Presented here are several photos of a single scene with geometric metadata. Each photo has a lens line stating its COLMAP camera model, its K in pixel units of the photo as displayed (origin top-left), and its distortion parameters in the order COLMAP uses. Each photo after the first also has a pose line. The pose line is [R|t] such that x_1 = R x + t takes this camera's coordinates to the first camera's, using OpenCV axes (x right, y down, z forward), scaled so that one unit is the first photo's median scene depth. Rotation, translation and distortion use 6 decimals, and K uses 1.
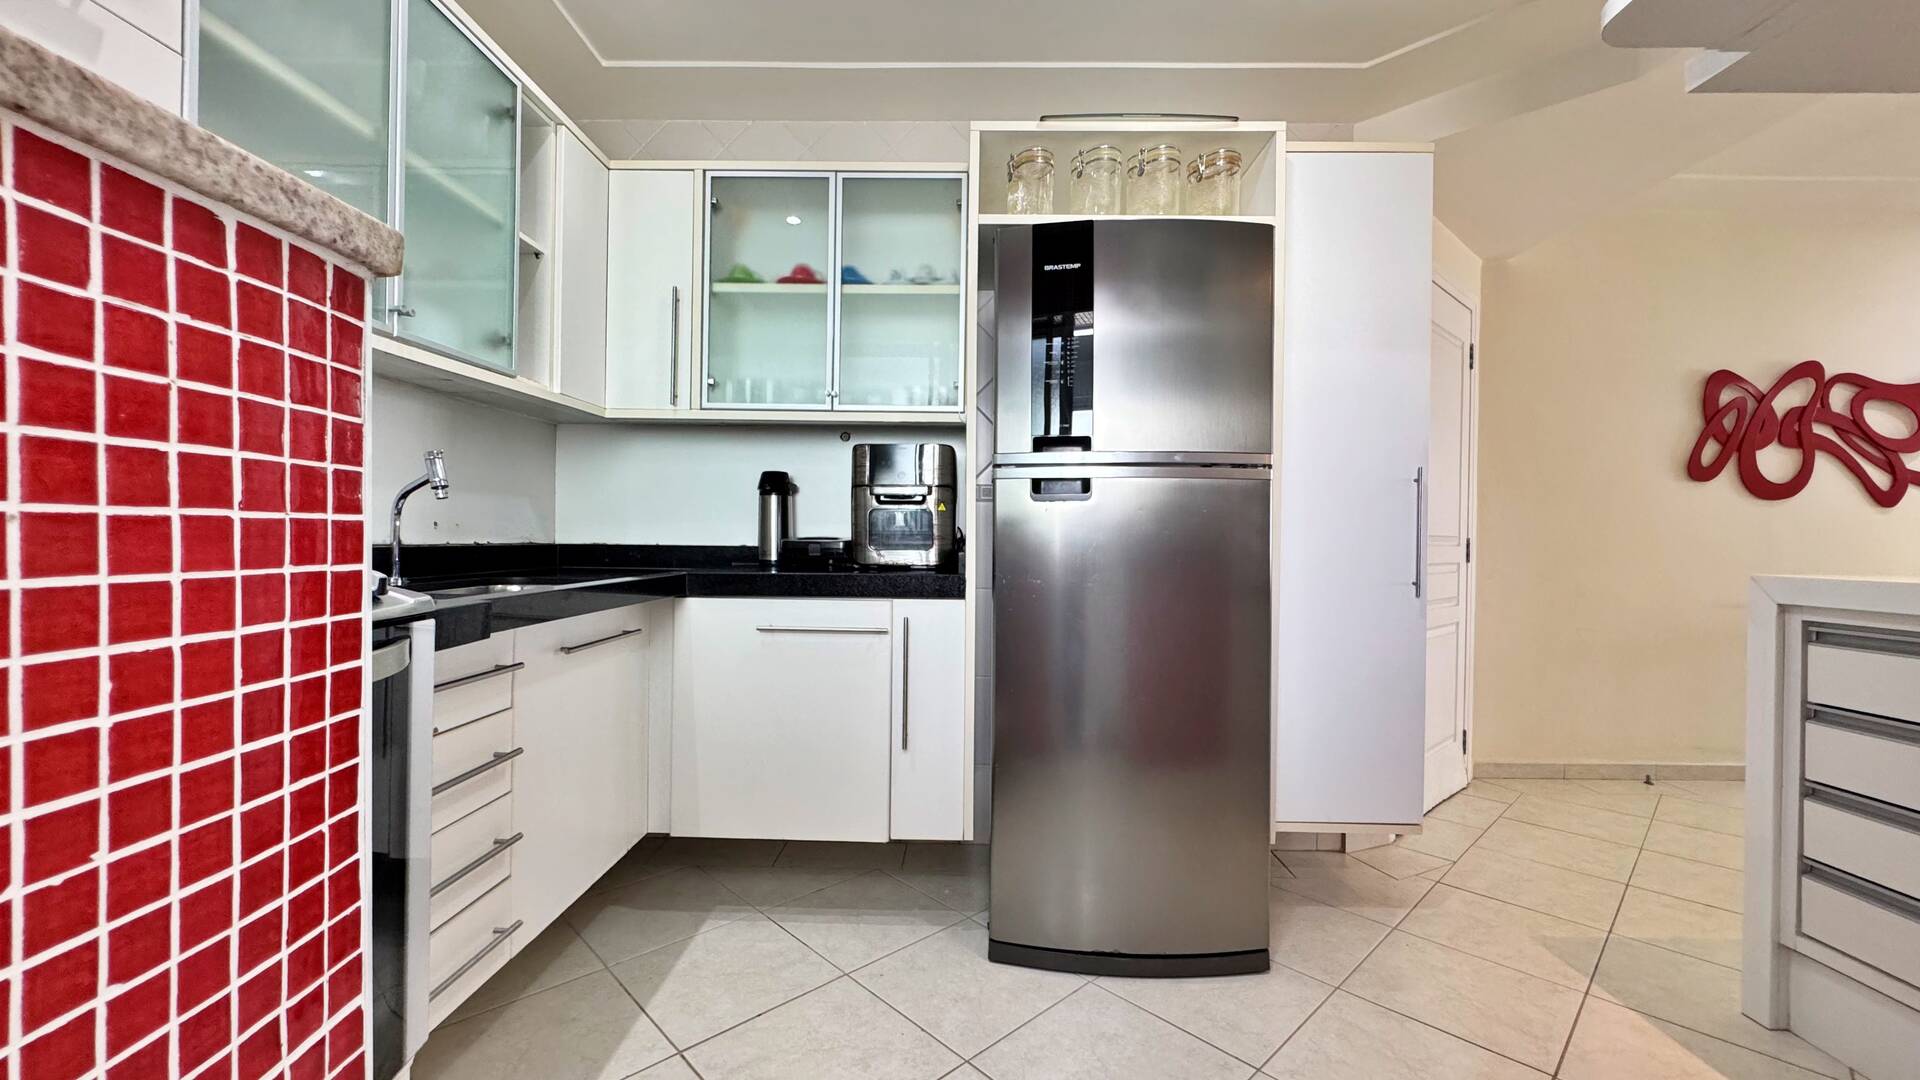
lens RADIAL K [[765.1, 0, 950.9], [0, 765.1, 542.3], [0, 0, 1]] dist [-0.003988, 0.000732]
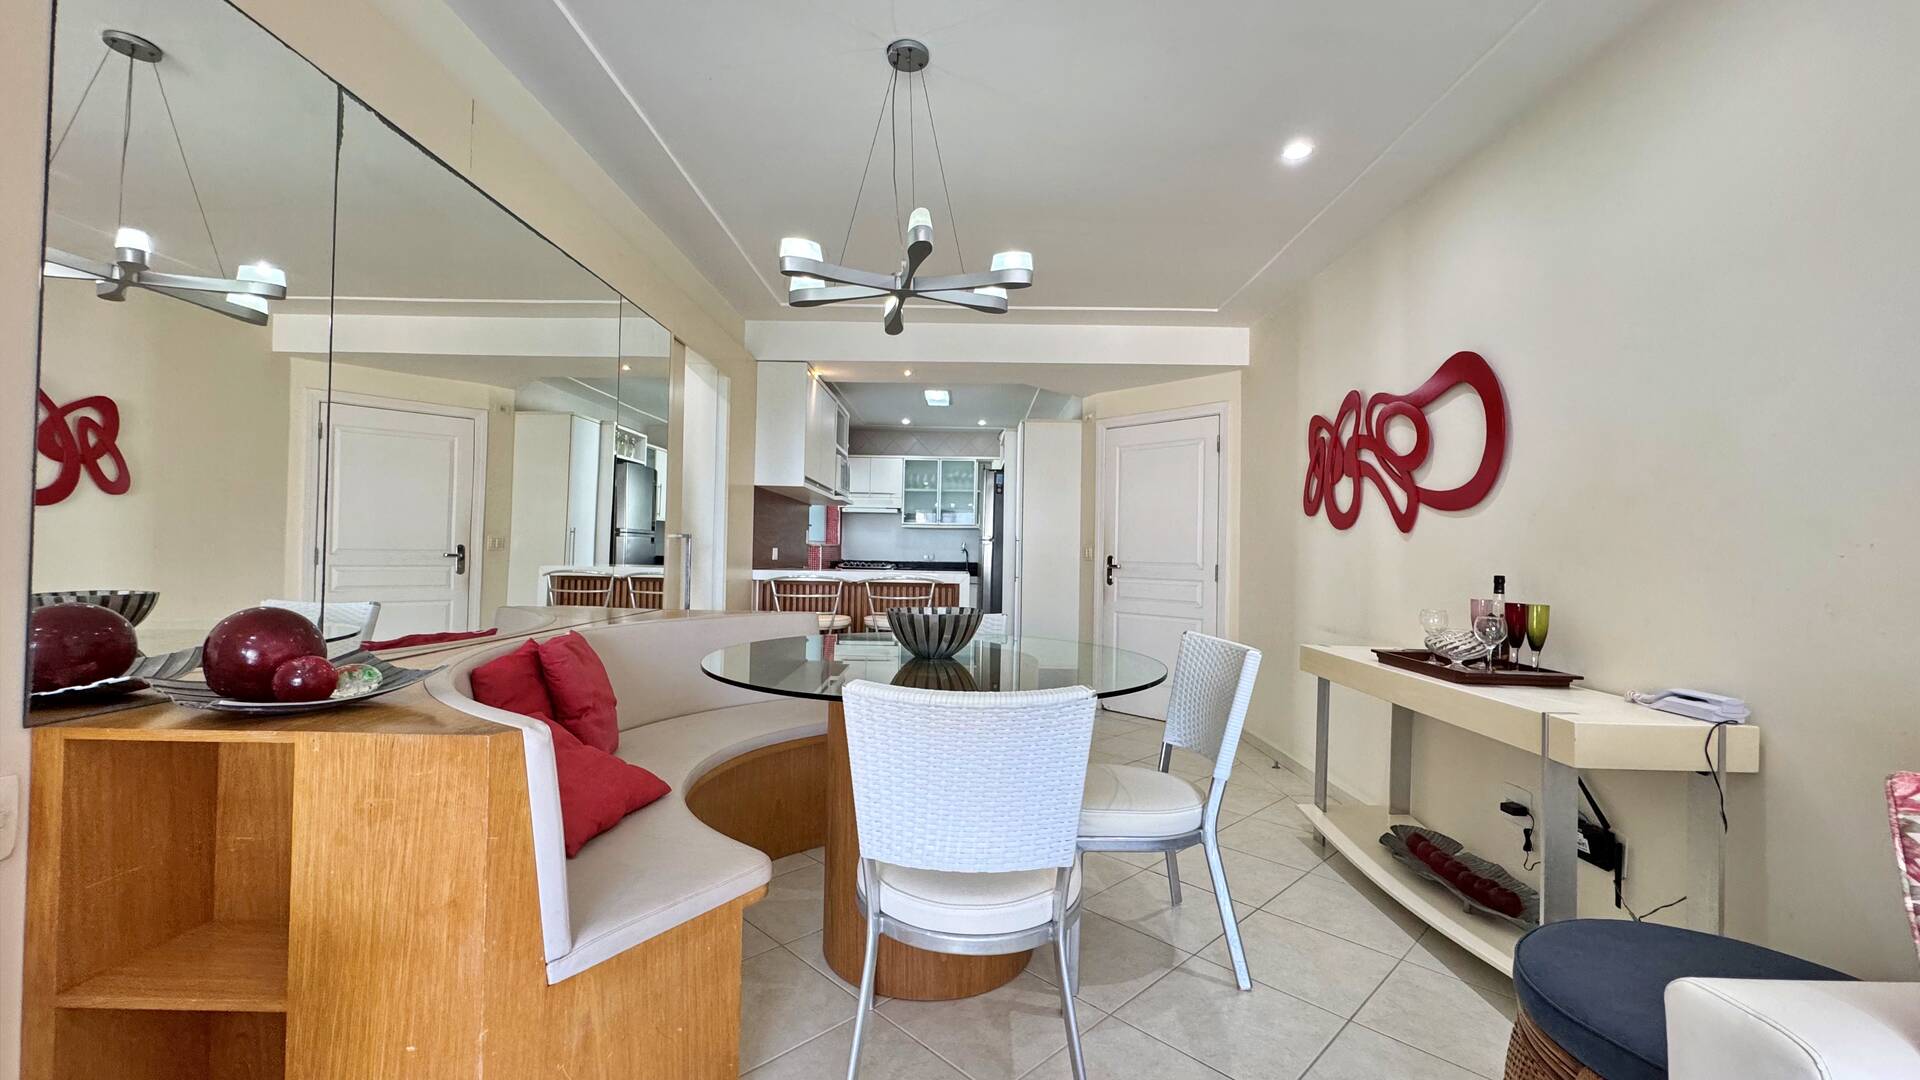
lens RADIAL K [[765.1, 0, 956.6], [0, 765.1, 530.1], [0, 0, 1]] dist [-0.003988, 0.000732]
pose [[0.010458, -0.040184, -0.999138, 3.532556], [-0.024232, 0.998889, -0.040427, 0.000869], [0.999652, 0.024634, 0.009473, 0.775171]]
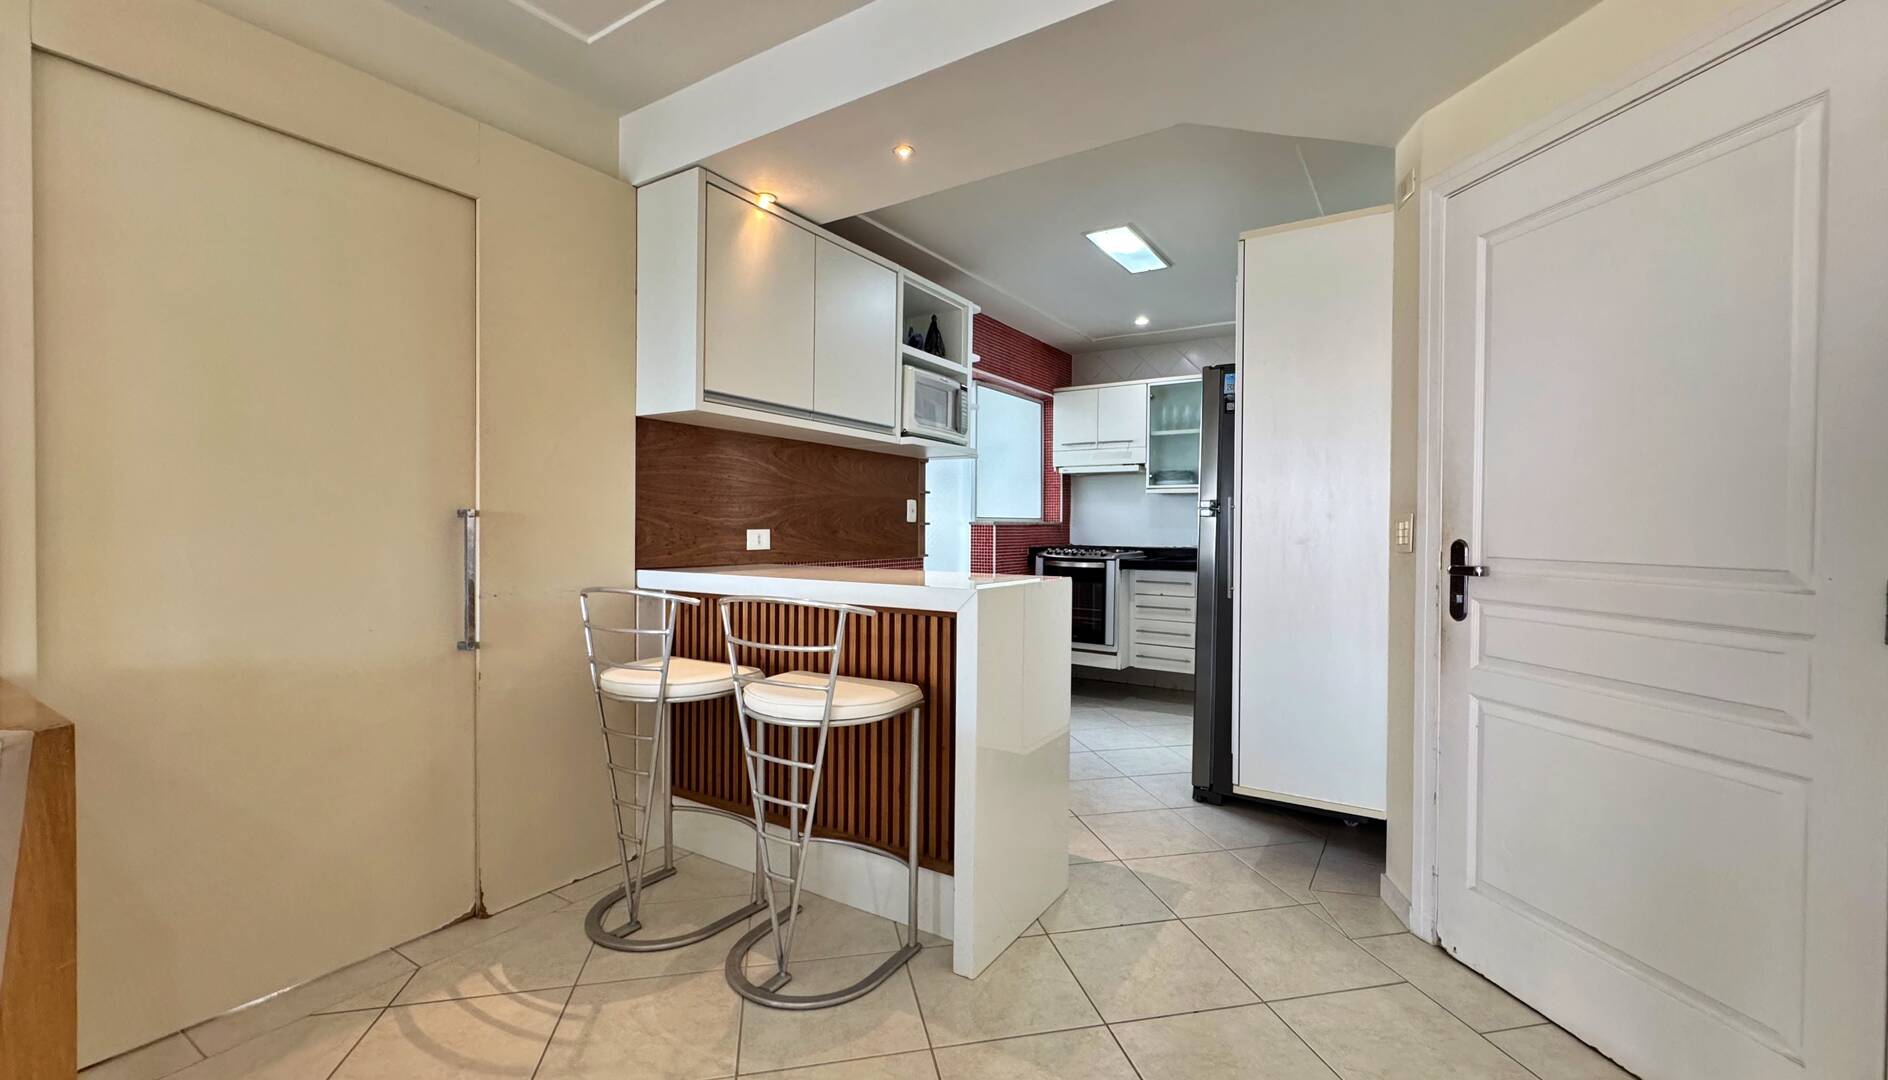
lens RADIAL K [[768.4, 0, 953.0], [0, 768.4, 533.3], [0, 0, 1]] dist [-0.000651, -0.001411]
pose [[-0.519152, -0.007832, -0.854646, 2.003051], [-0.017400, 0.999848, 0.001407, -0.031264], [0.854505, 0.015602, -0.519209, 1.308037]]
